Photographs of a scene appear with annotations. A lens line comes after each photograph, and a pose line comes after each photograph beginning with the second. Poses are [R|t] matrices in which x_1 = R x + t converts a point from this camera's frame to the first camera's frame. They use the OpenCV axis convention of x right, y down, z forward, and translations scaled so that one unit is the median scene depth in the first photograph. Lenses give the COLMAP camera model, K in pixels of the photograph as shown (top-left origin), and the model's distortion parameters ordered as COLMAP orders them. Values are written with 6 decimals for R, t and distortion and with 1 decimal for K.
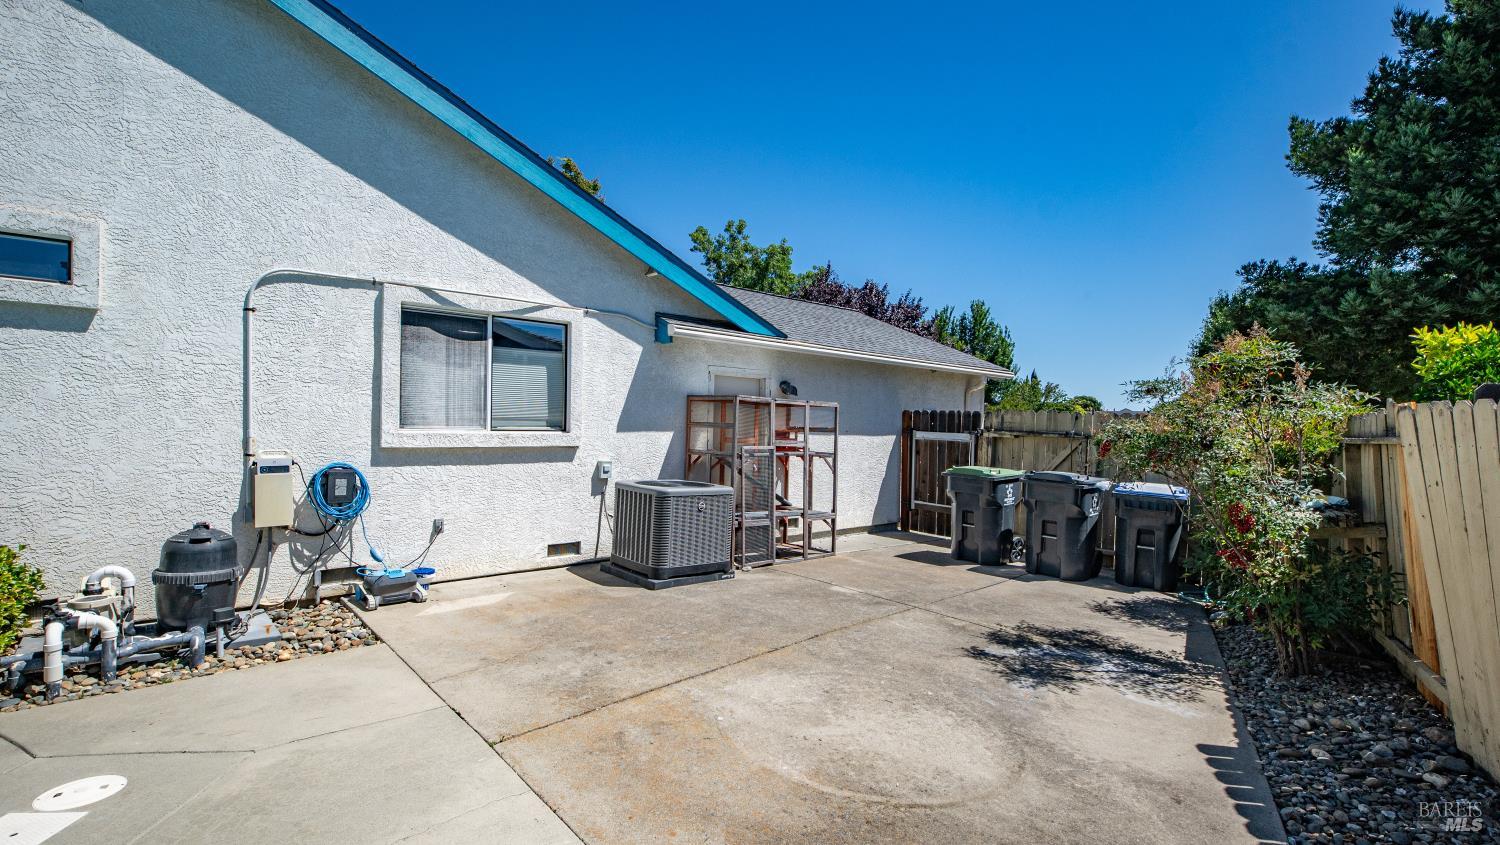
lens RADIAL K [[673.4, 0, 746.3], [0, 673.4, 433.9], [0, 0, 1]] dist [0.003453, -0.000034]
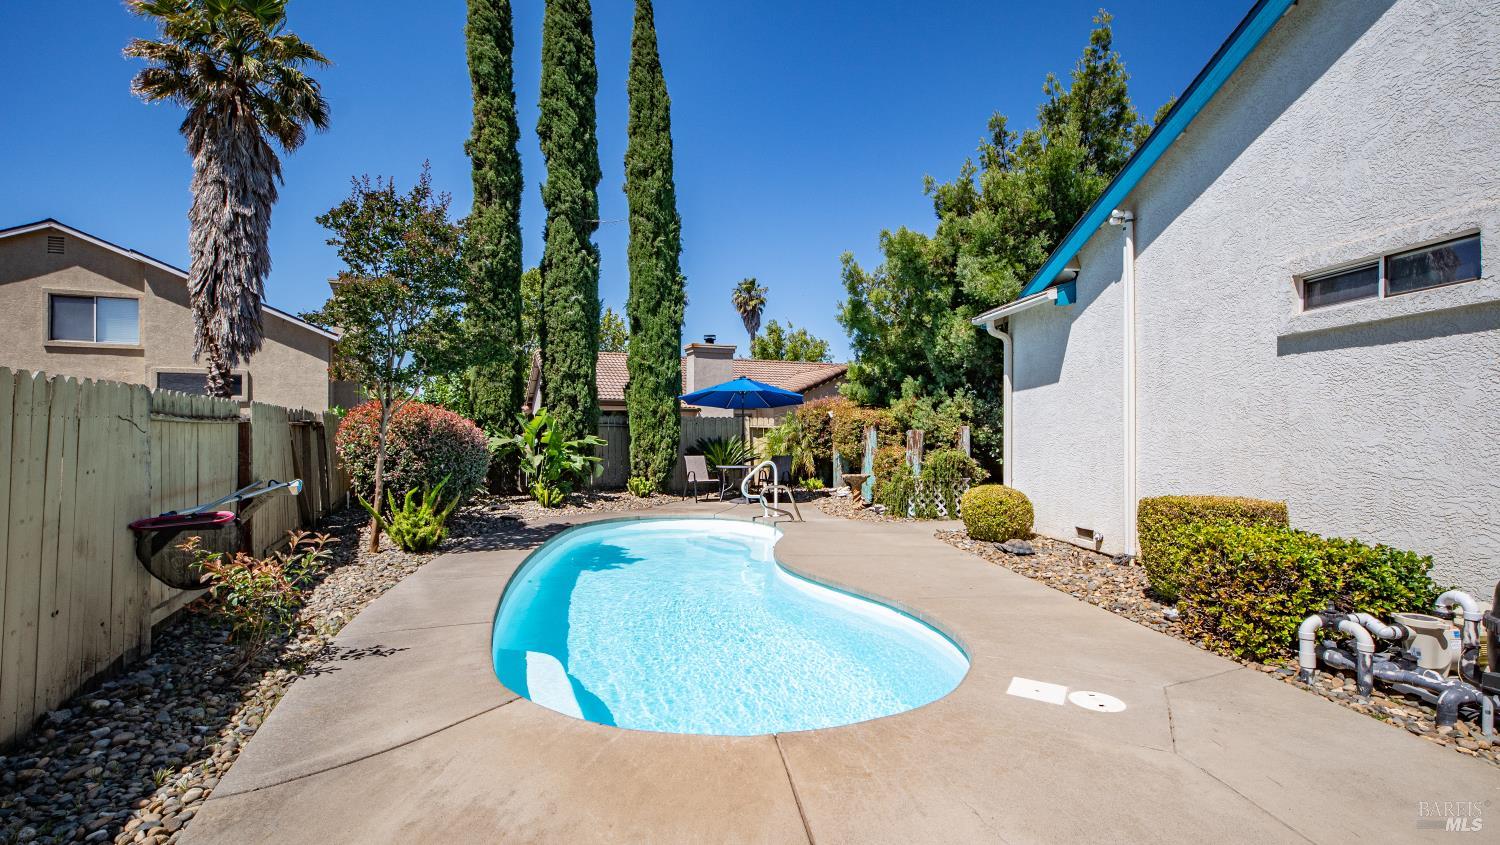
lens RADIAL K [[673.4, 0, 746.3], [0, 673.4, 433.9], [0, 0, 1]] dist [0.003453, -0.000034]
pose [[-0.572870, -0.016886, -0.819472, 0.188252], [-0.020339, 0.999773, -0.006382, 0.008169], [0.819394, 0.013011, -0.573083, 0.431297]]
